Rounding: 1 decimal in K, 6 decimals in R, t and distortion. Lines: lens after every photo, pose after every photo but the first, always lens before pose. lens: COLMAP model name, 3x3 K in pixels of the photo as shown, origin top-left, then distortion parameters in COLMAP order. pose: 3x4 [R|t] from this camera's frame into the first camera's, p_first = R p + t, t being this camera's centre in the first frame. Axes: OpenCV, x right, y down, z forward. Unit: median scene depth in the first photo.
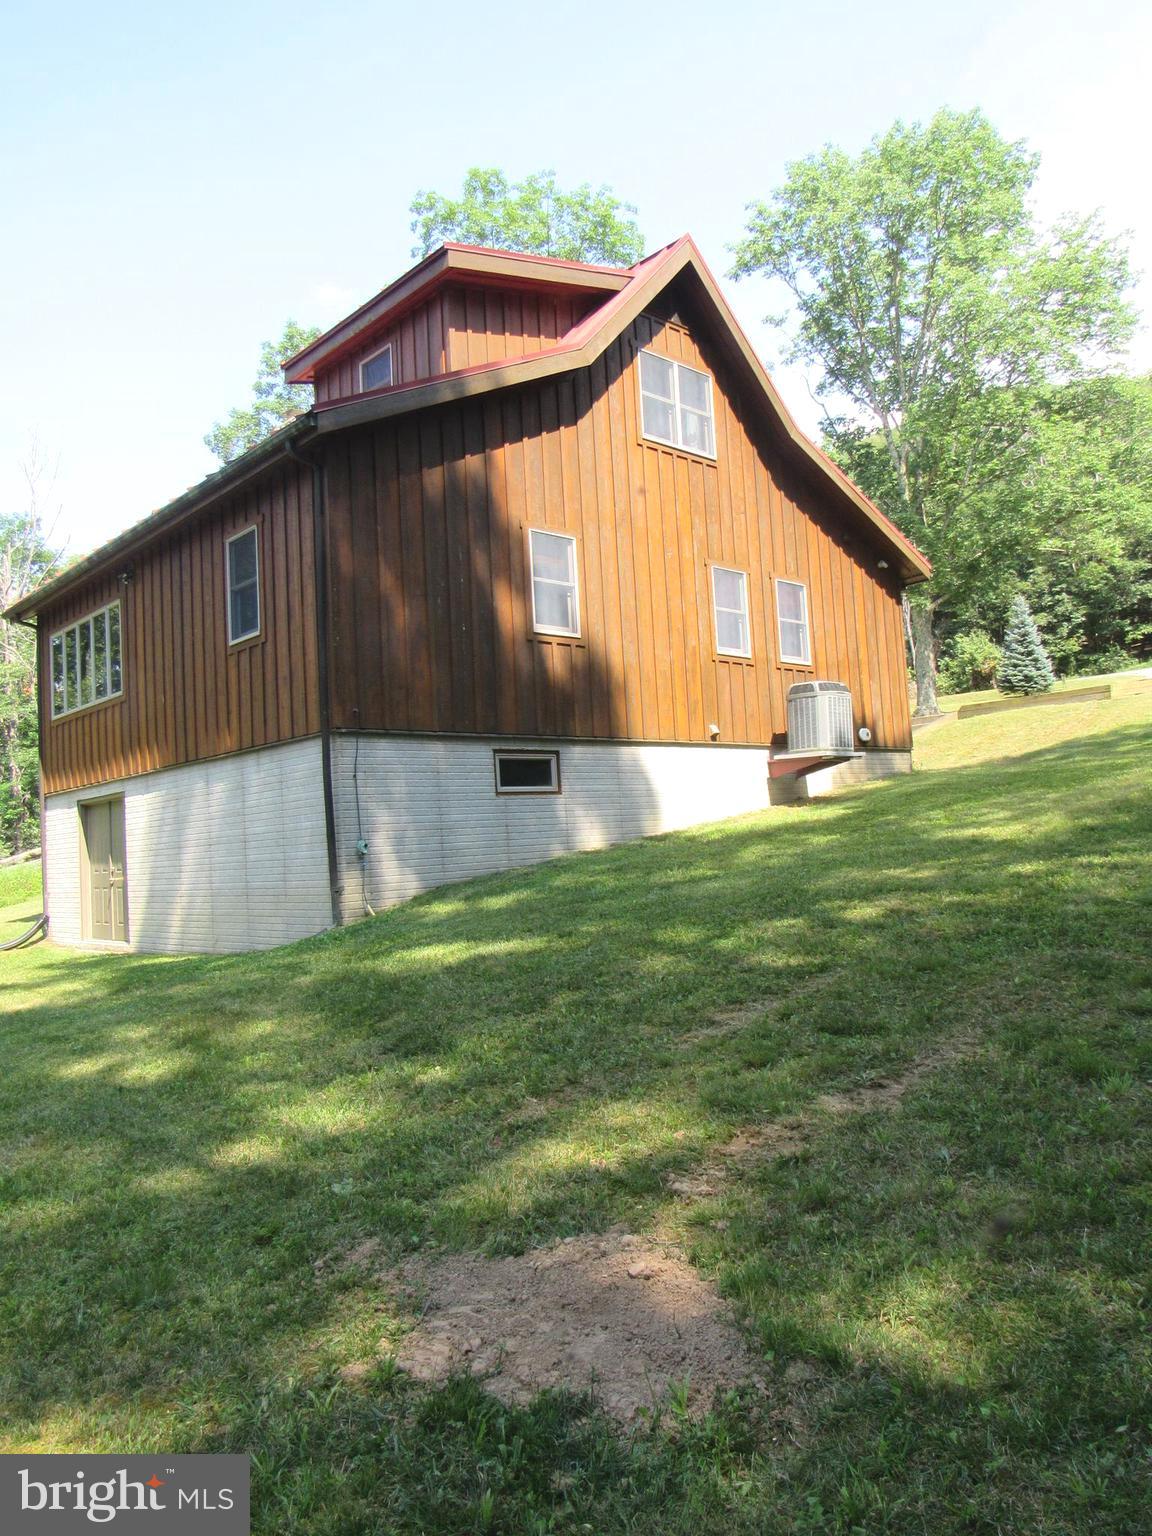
lens RADIAL K [[1094.7, 0, 642.9], [0, 1094.7, 758.1], [0, 0, 1]] dist [-0.047051, 0.015255]
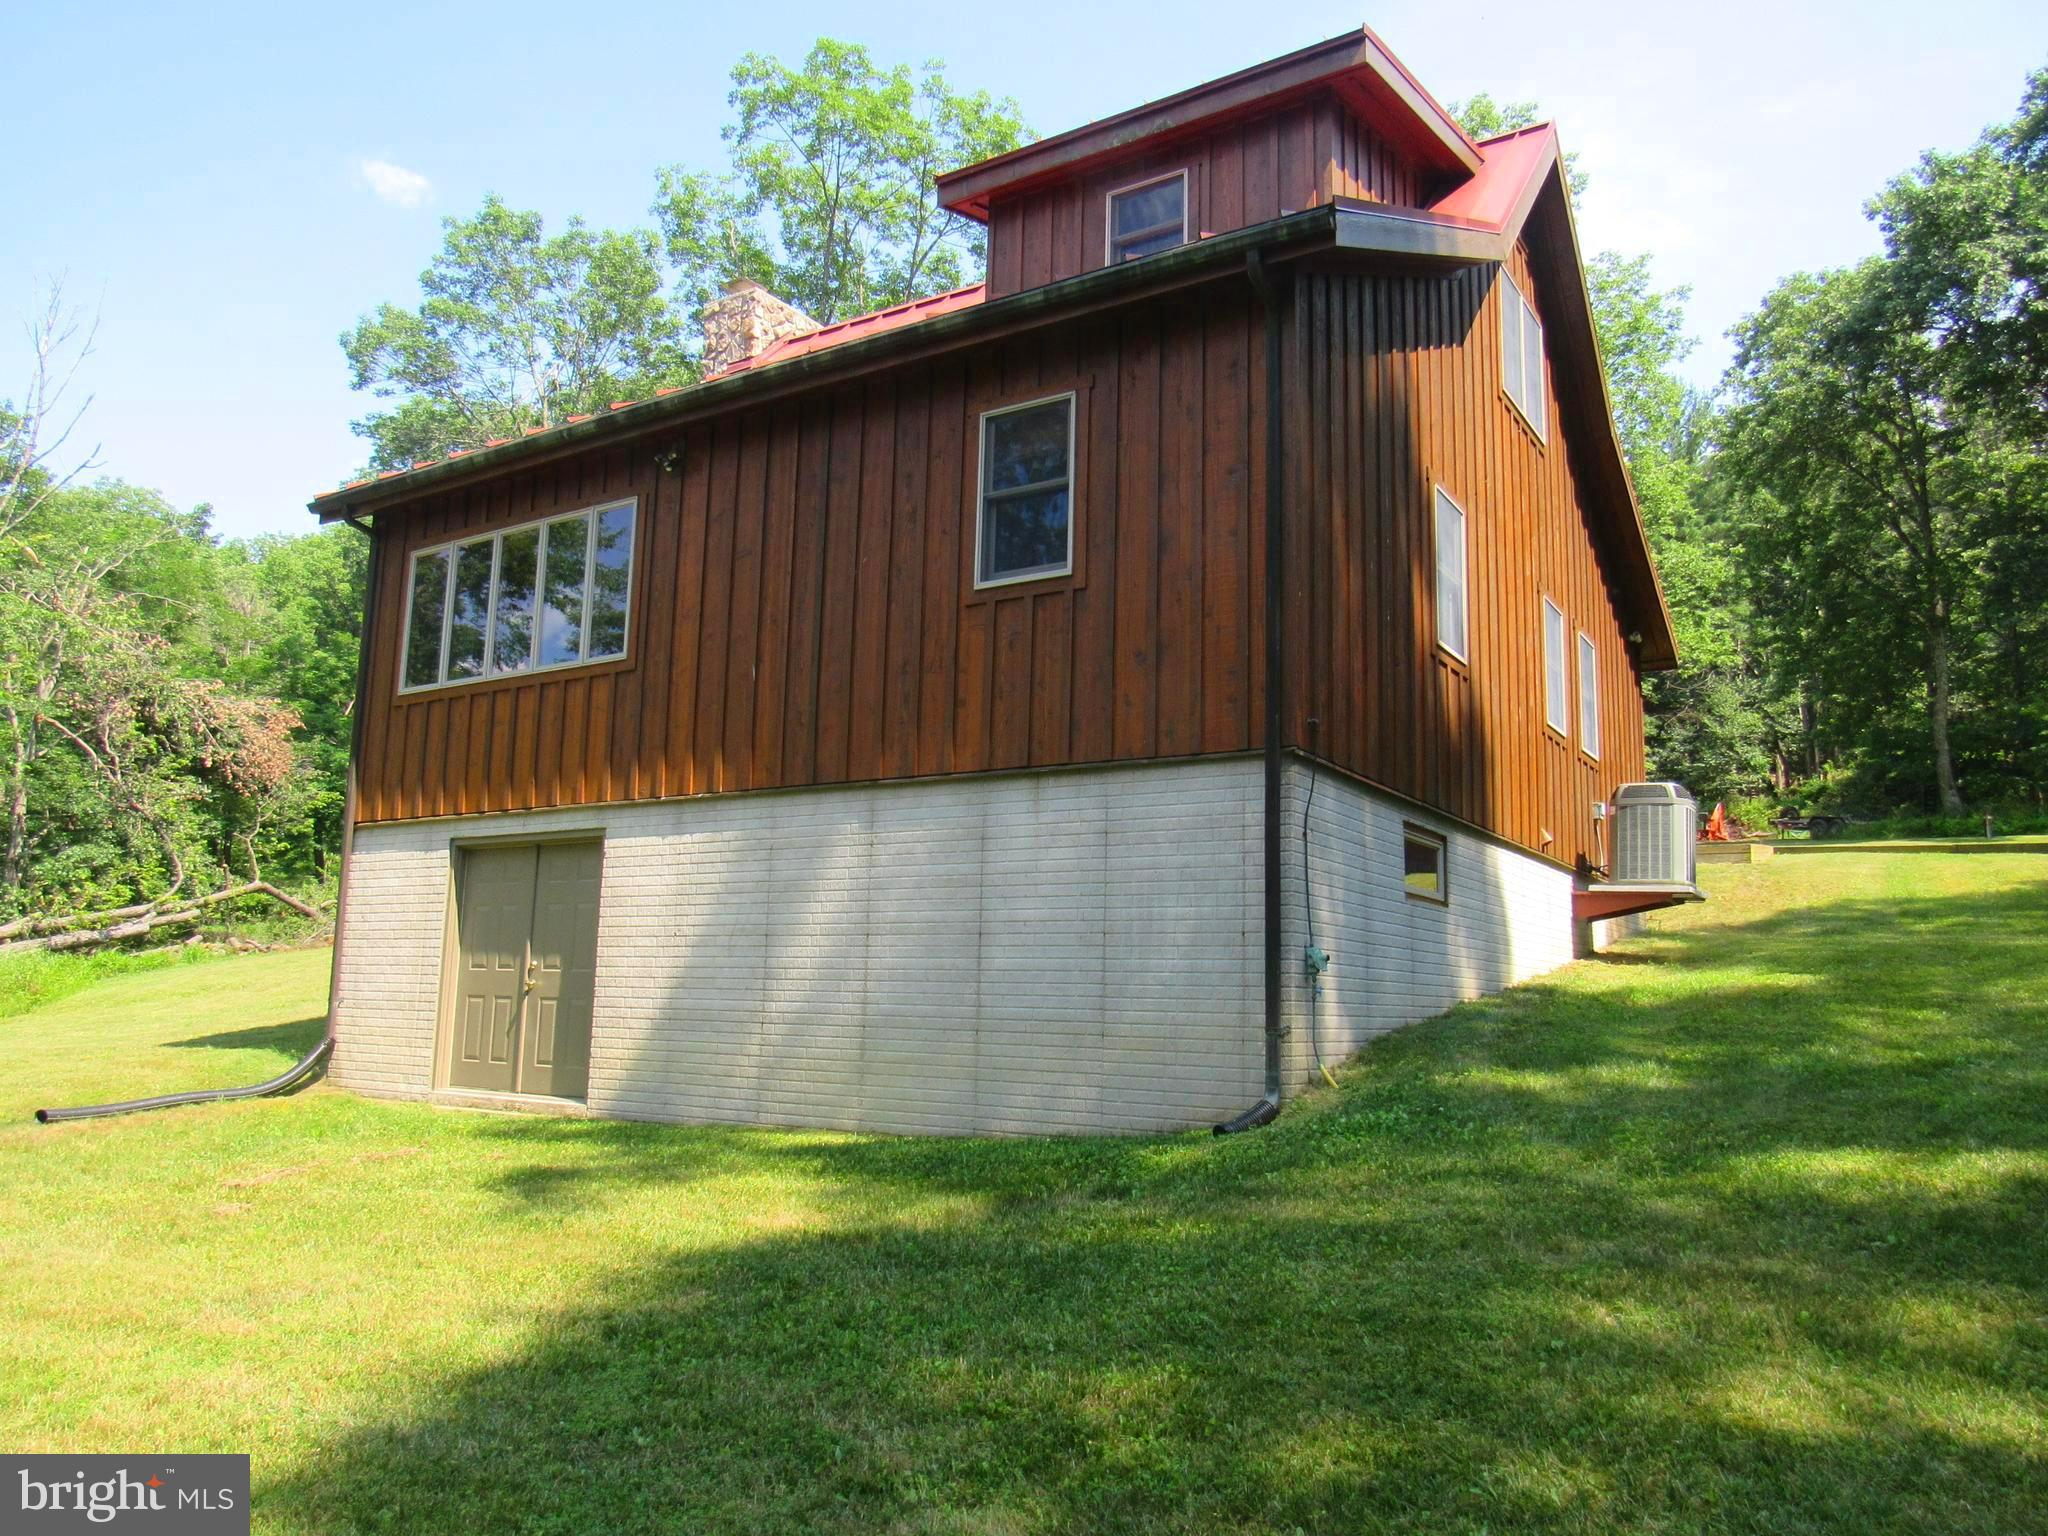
lens RADIAL K [[1459.6, 0, 1021.9], [0, 1459.6, 770.0], [0, 0, 1]] dist [-0.047051, 0.015255]
pose [[0.971913, 0.121422, 0.201599, -0.401571], [-0.101111, 0.988974, -0.108196, 0.057482], [-0.212514, 0.084774, 0.973474, 0.203519]]
